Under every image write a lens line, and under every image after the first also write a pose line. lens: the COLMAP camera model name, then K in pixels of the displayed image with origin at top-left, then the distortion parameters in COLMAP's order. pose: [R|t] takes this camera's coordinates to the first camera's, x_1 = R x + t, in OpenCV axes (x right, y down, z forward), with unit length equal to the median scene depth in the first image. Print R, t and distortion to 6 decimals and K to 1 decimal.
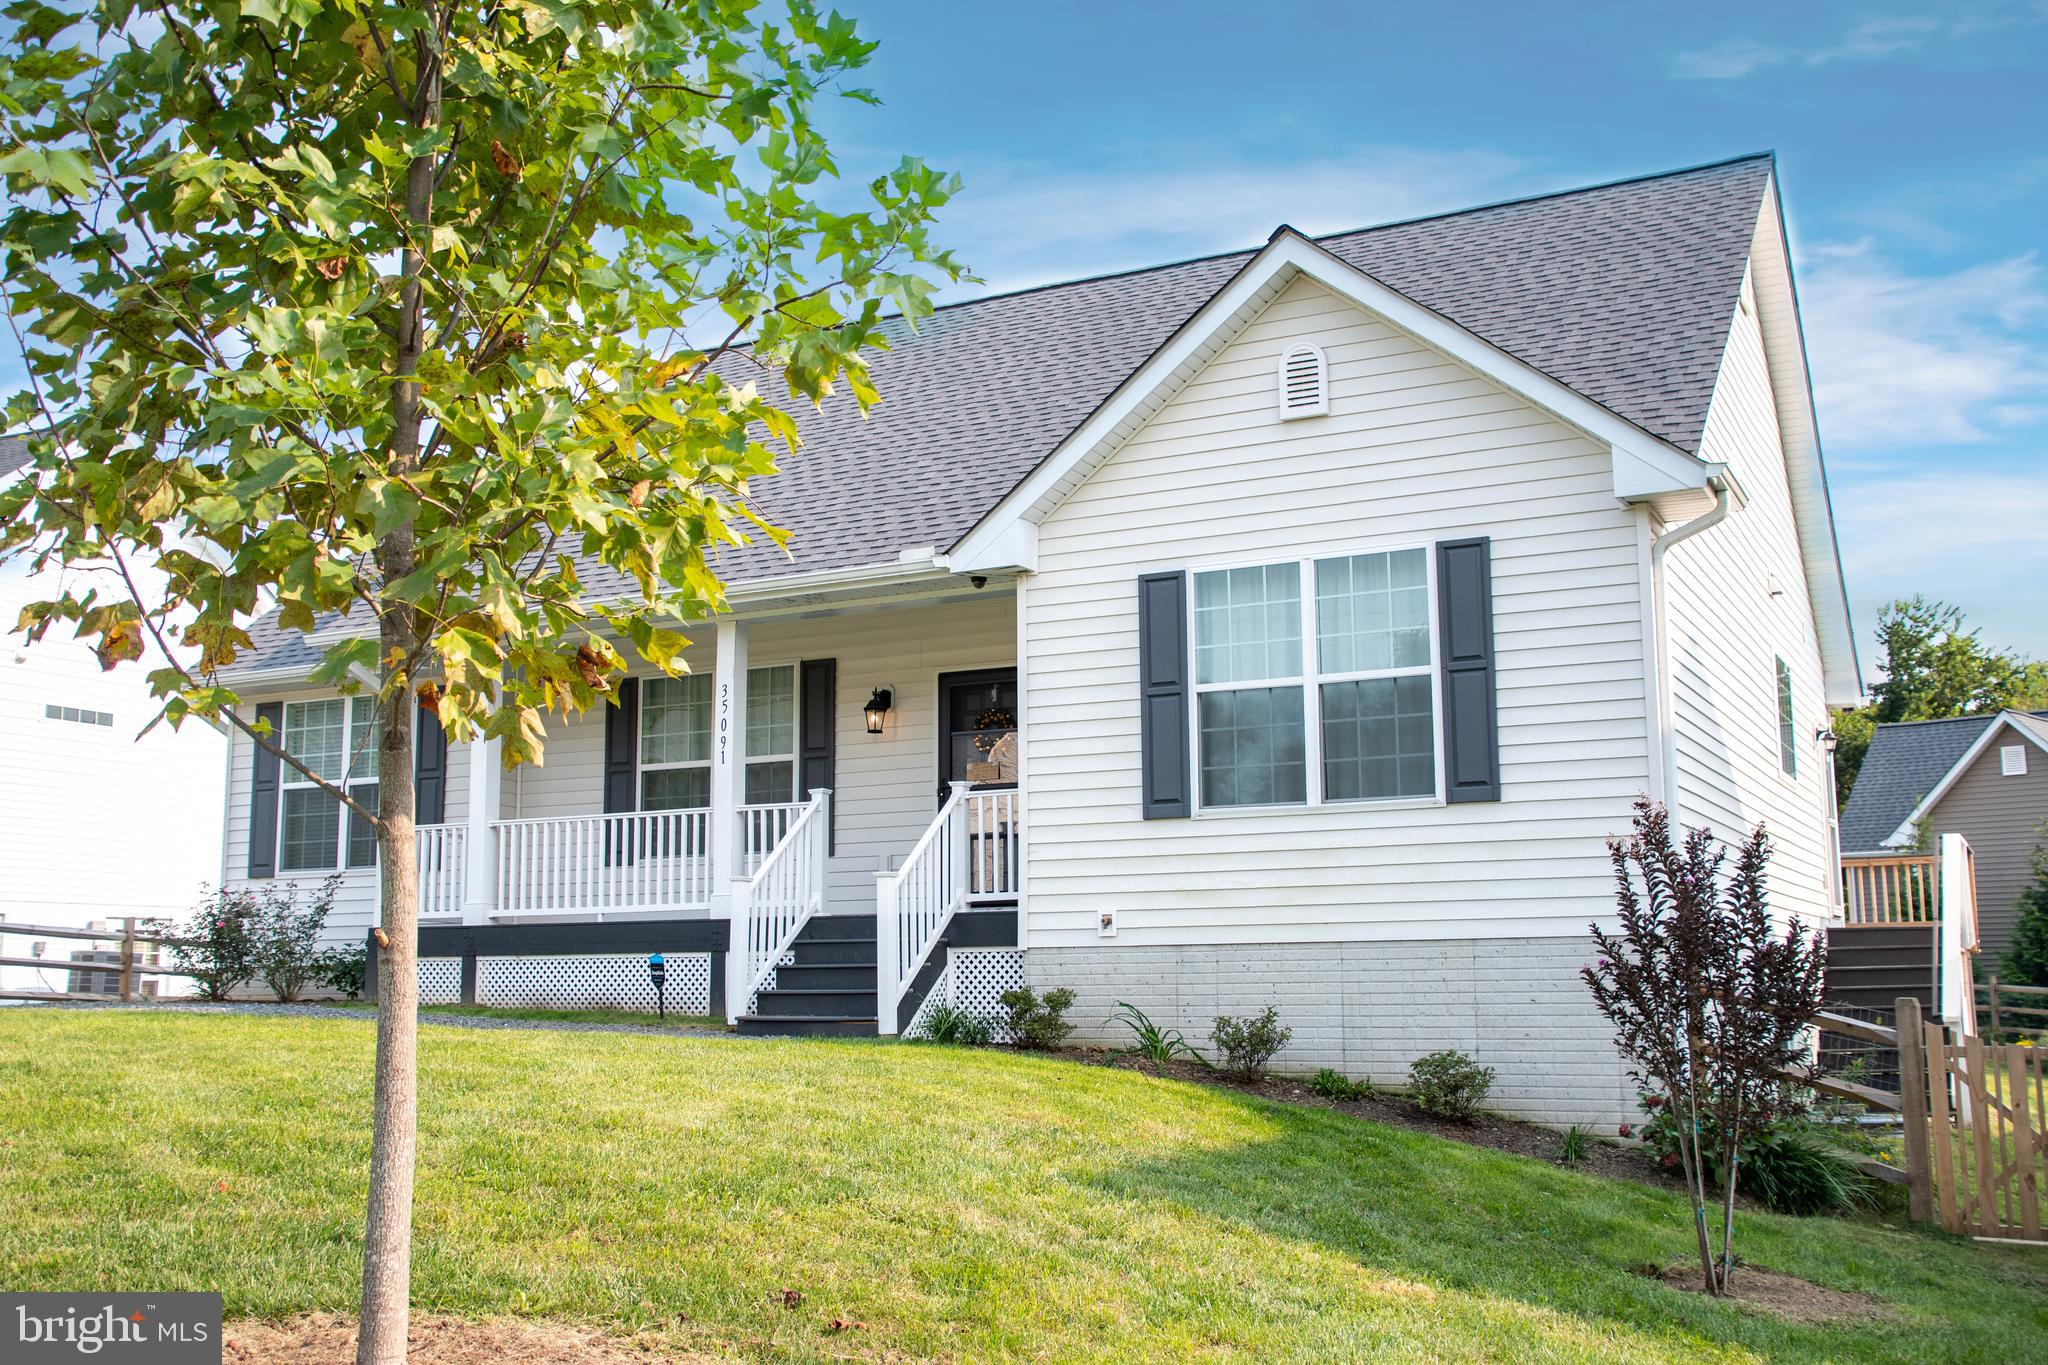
lens RADIAL K [[2088.7, 0, 985.2], [0, 2088.7, 665.7], [0, 0, 1]] dist [0.037474, 0.000000]
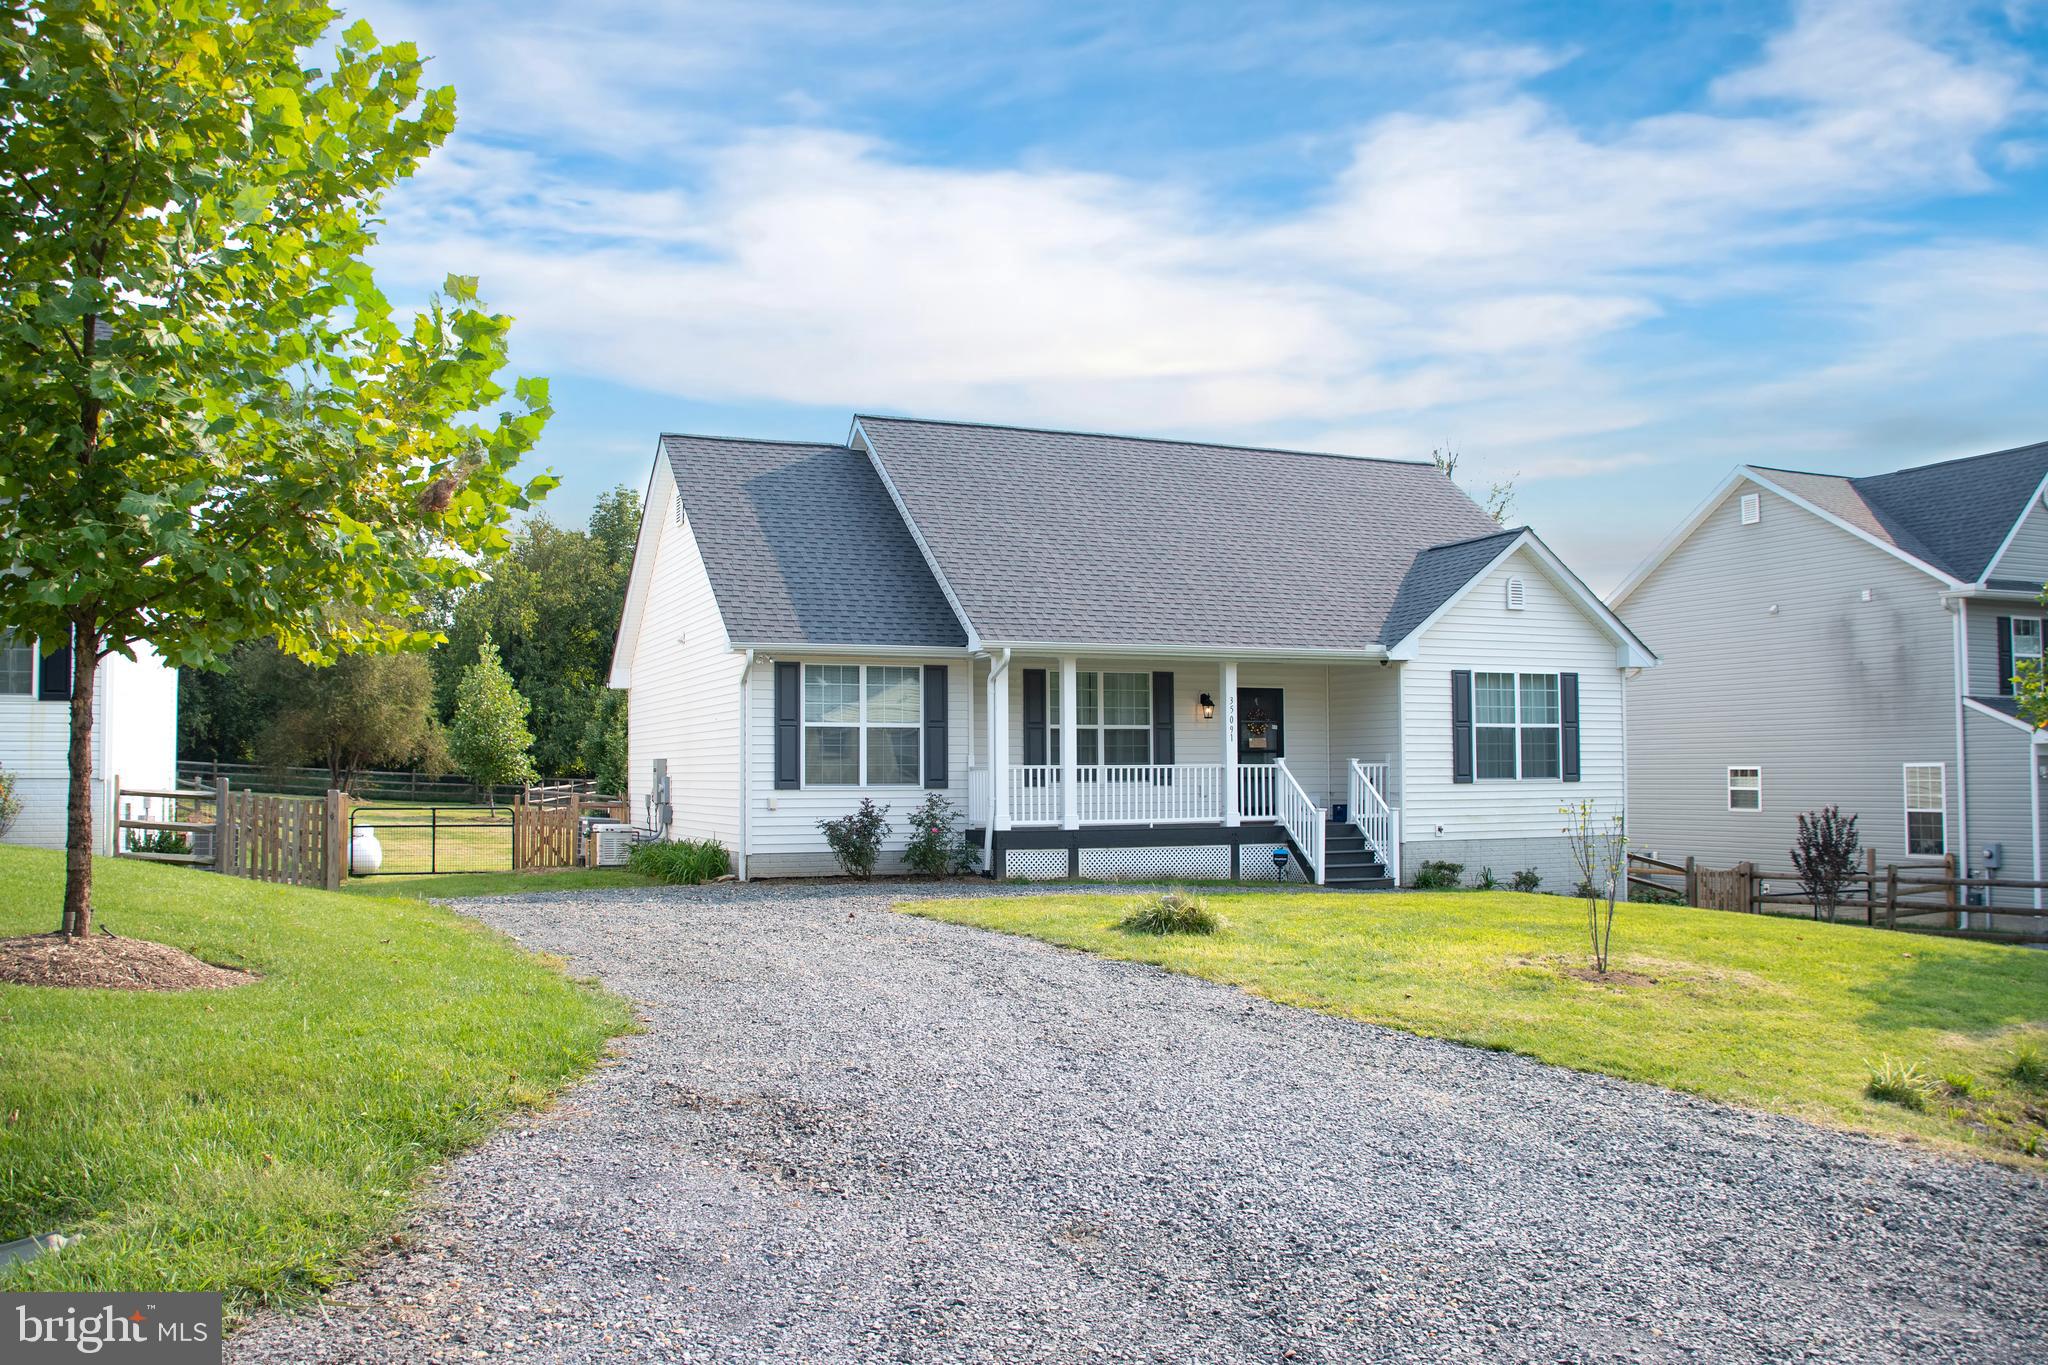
lens RADIAL K [[1628.7, 0, 1059.9], [0, 1628.7, 695.2], [0, 0, 1]] dist [-0.108963, 0.034078]
pose [[0.614024, 0.038231, 0.788361, -1.533816], [-0.123514, 0.991175, 0.048134, -0.048991], [-0.779563, -0.126929, 0.613327, 0.295869]]
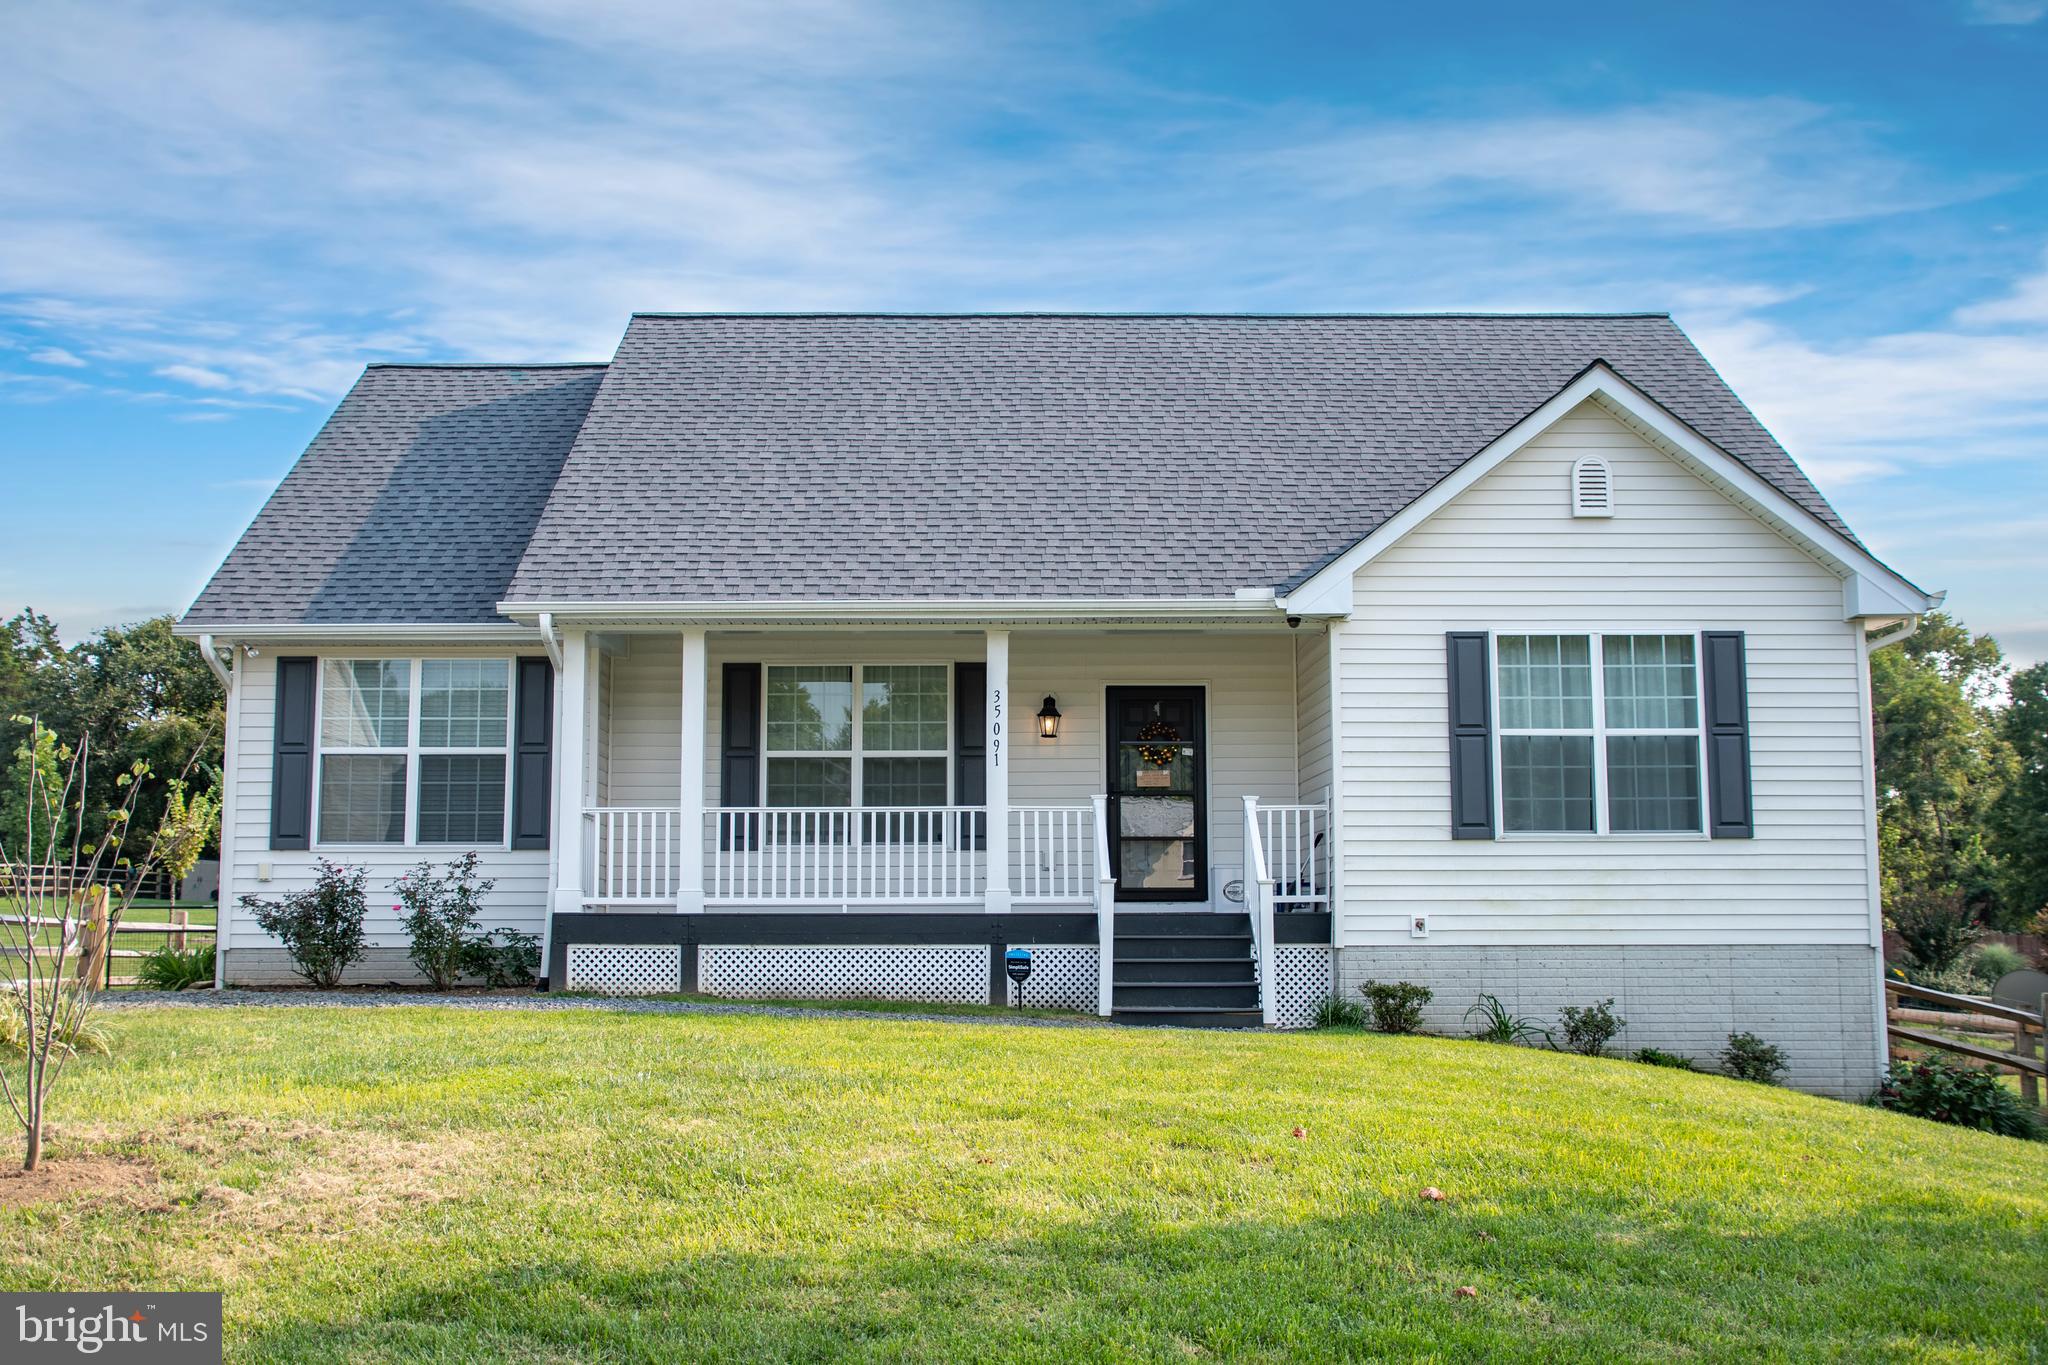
lens RADIAL K [[2002.3, 0, 1039.9], [0, 2002.3, 684.6], [0, 0, 1]] dist [0.016112, 0.000000]
pose [[0.870037, 0.060235, 0.489292, -0.695557], [-0.078958, 0.996721, 0.017697, -0.015863], [-0.486622, -0.054030, 0.871940, 0.129082]]
